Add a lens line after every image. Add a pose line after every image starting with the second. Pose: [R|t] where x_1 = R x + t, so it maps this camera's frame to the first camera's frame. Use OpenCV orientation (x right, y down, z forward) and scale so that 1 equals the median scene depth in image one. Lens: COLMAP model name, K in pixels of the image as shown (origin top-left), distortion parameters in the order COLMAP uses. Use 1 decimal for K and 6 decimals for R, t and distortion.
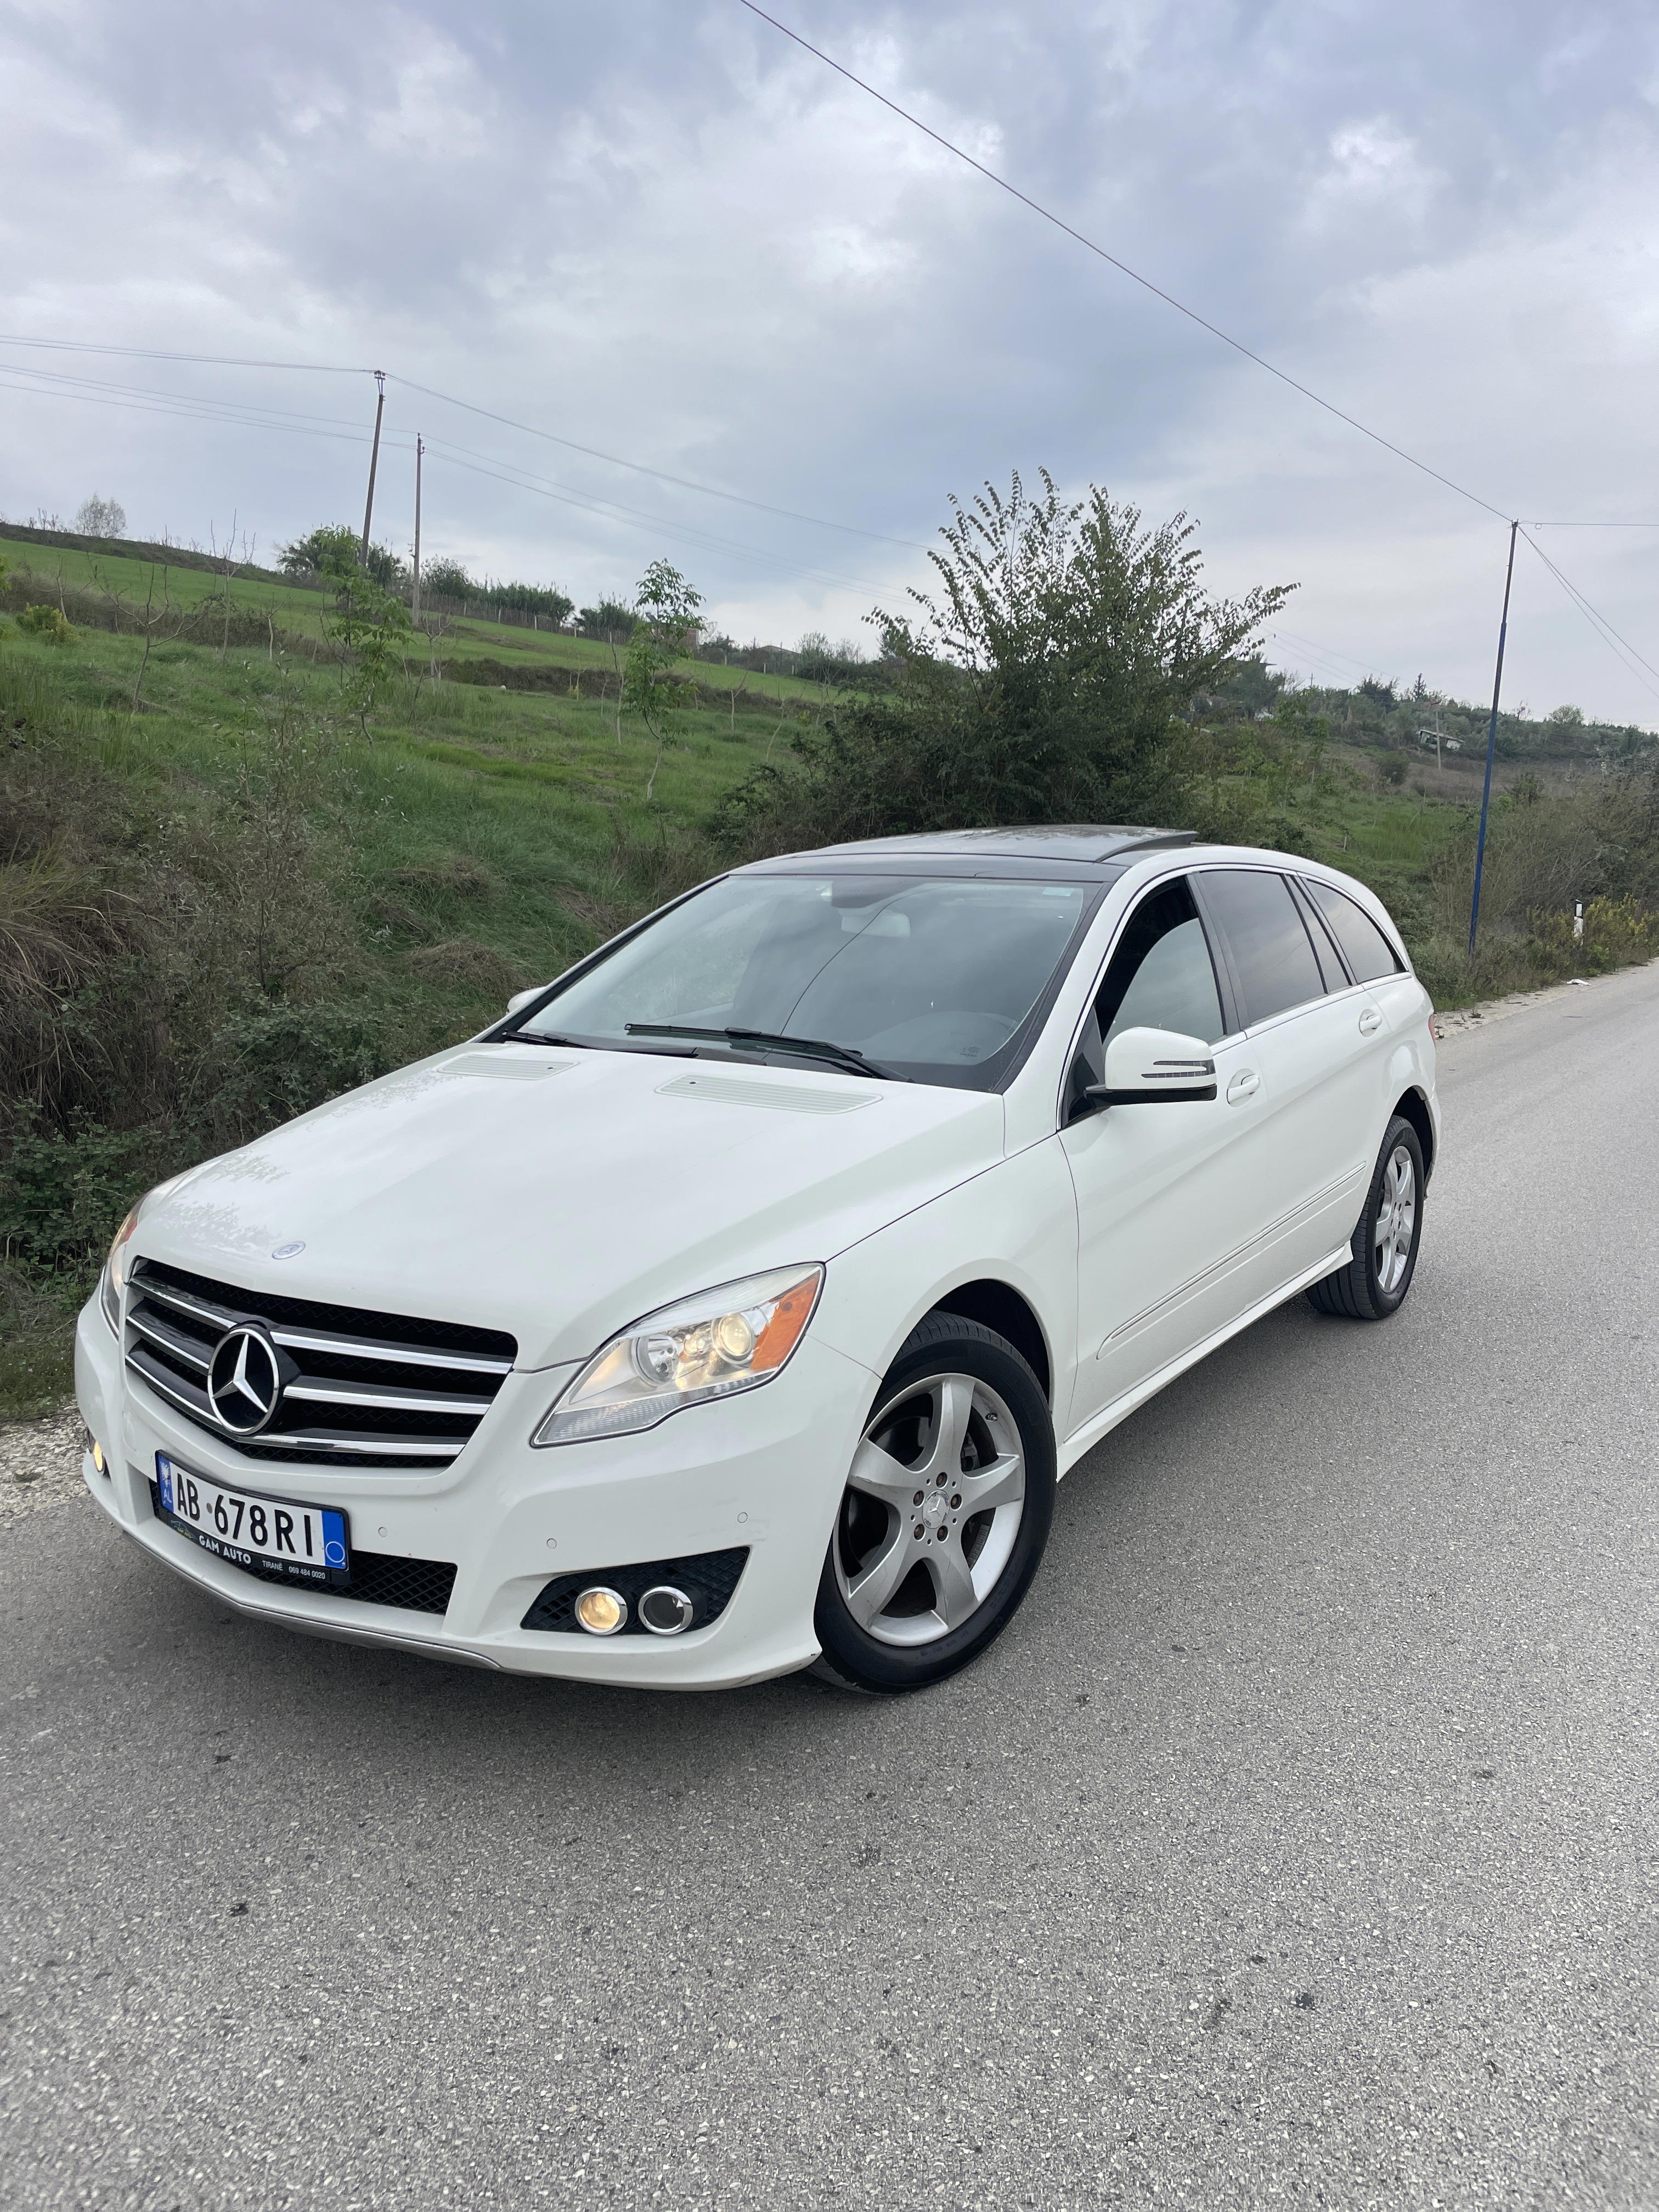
lens RADIAL K [[1653.3, 0, 842.5], [0, 1653.3, 1105.5], [0, 0, 1]] dist [0.141529, -0.219042]
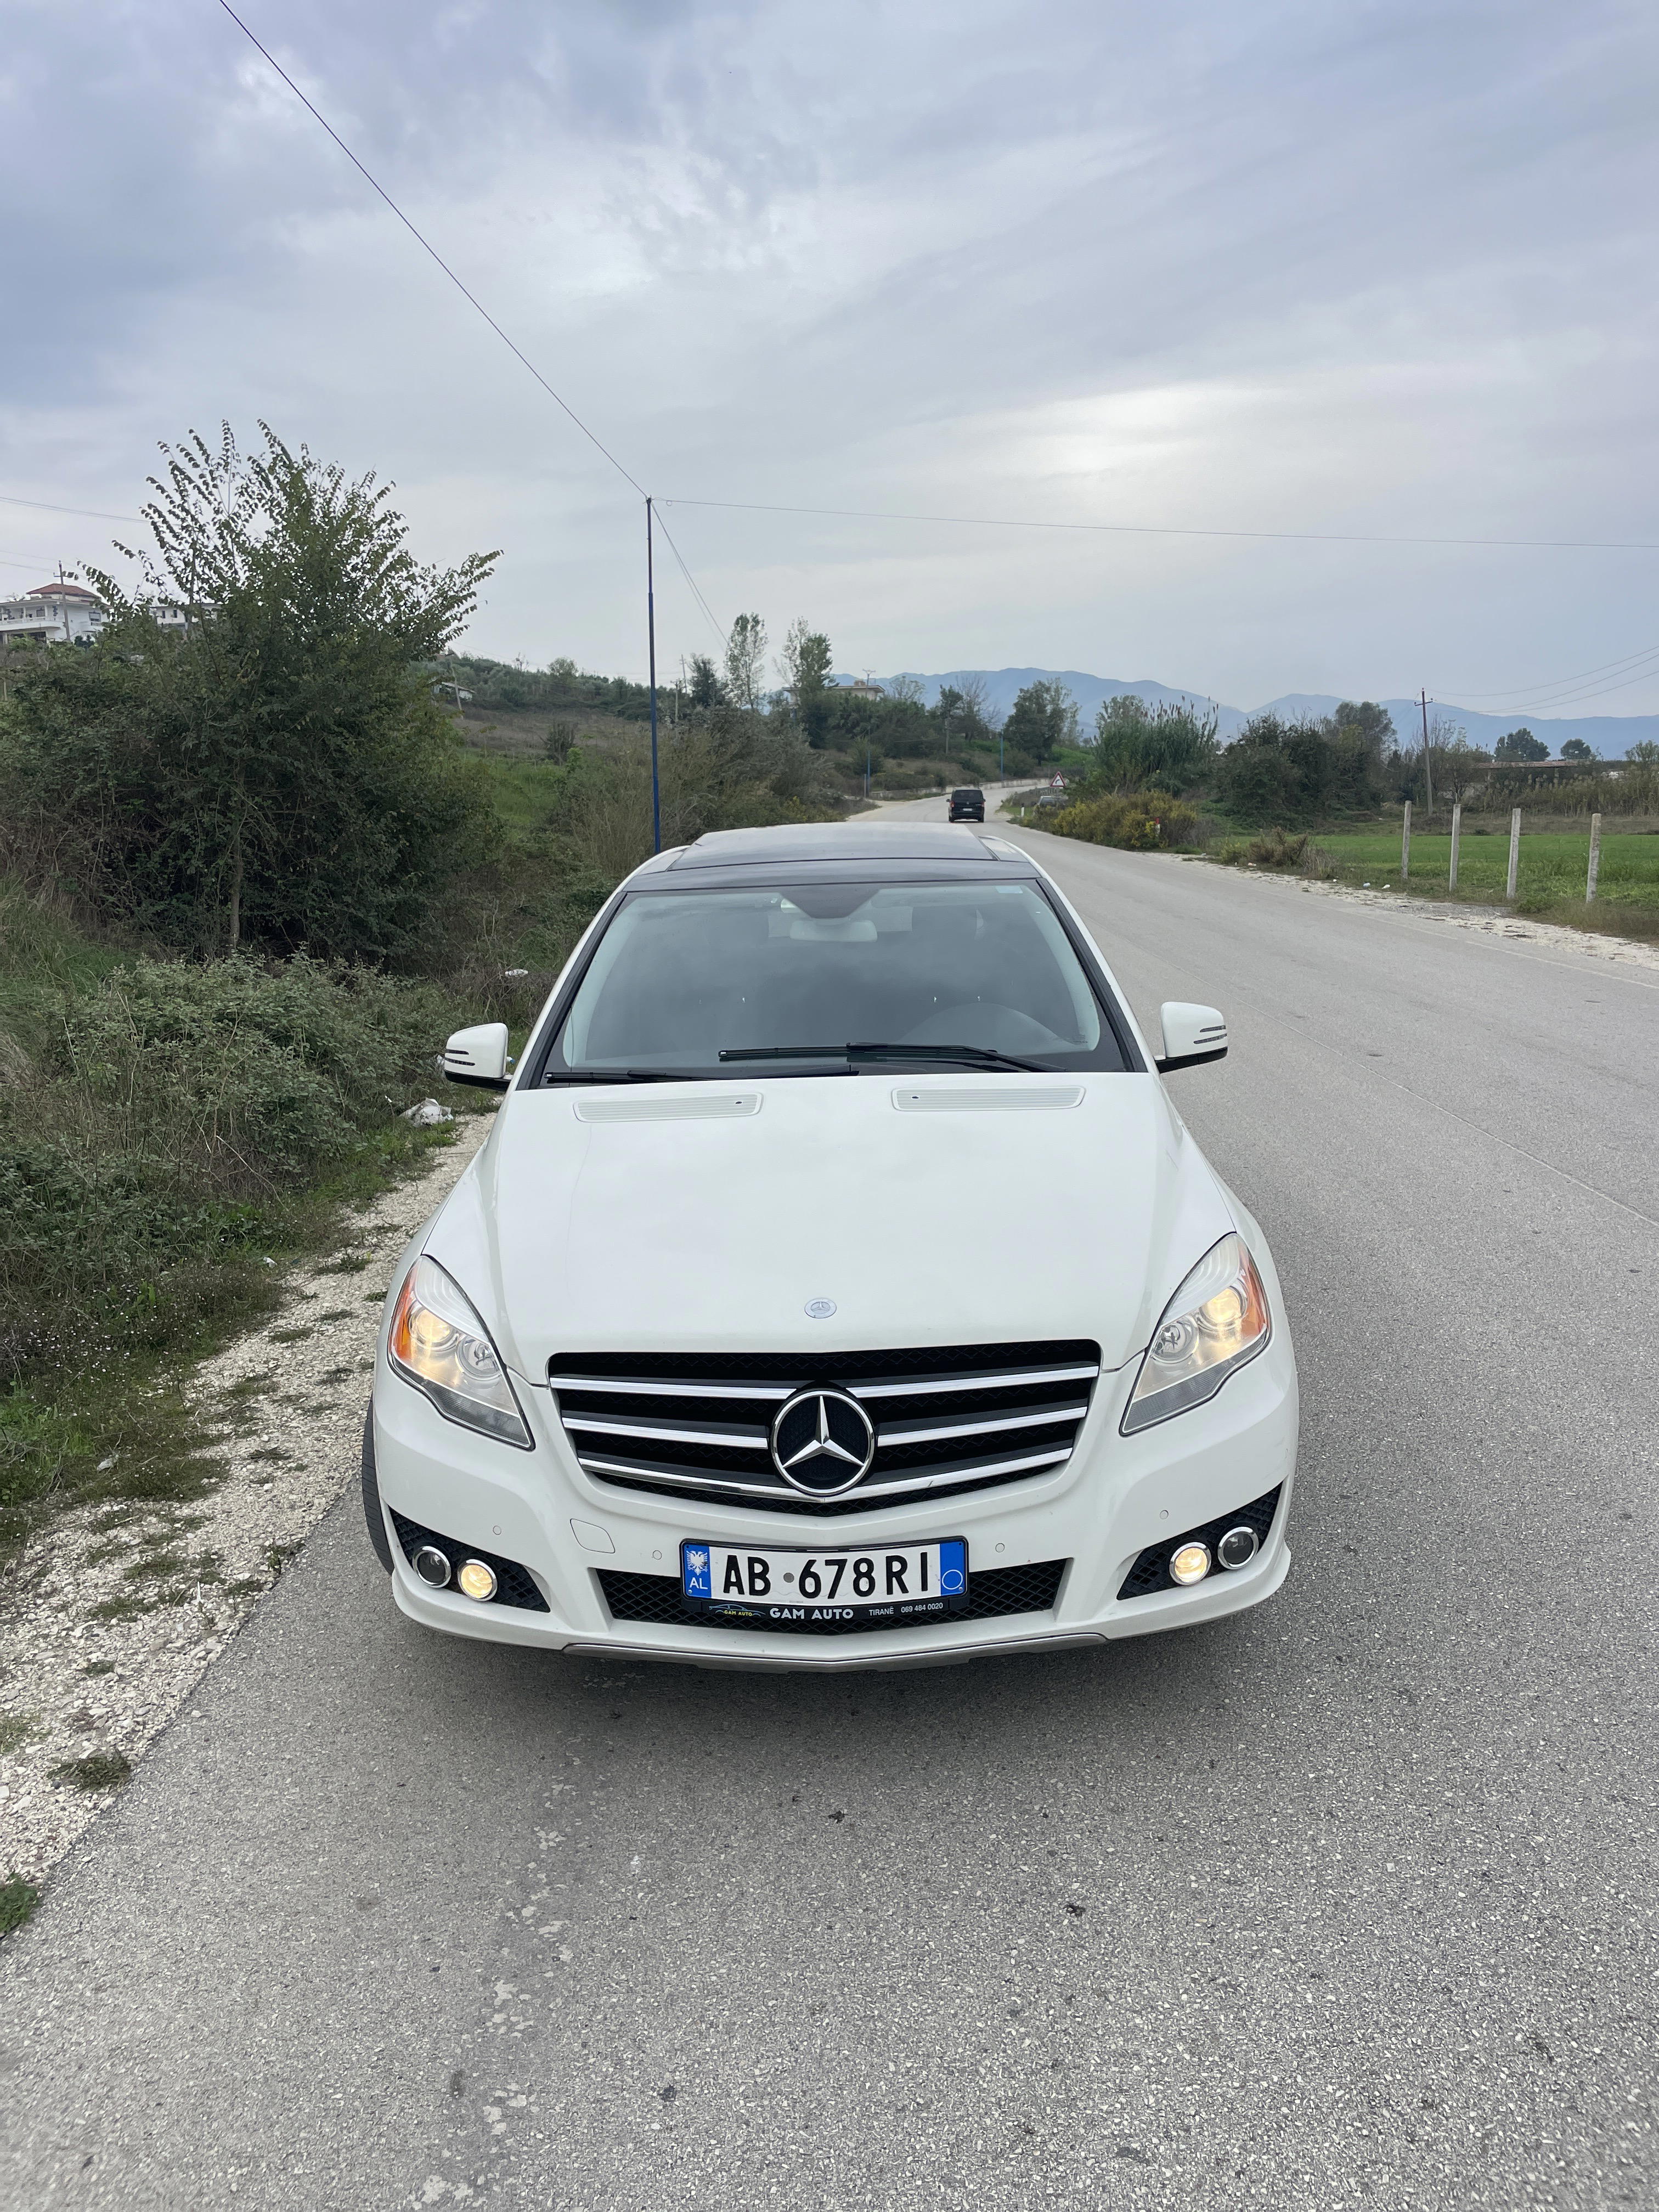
lens RADIAL K [[1653.3, 0, 842.5], [0, 1653.3, 1105.5], [0, 0, 1]] dist [0.141529, -0.219042]
pose [[0.860306, -0.135957, 0.491313, -0.819571], [0.123101, 0.990663, 0.058584, -0.096000], [-0.494691, 0.010081, 0.869011, 0.121846]]
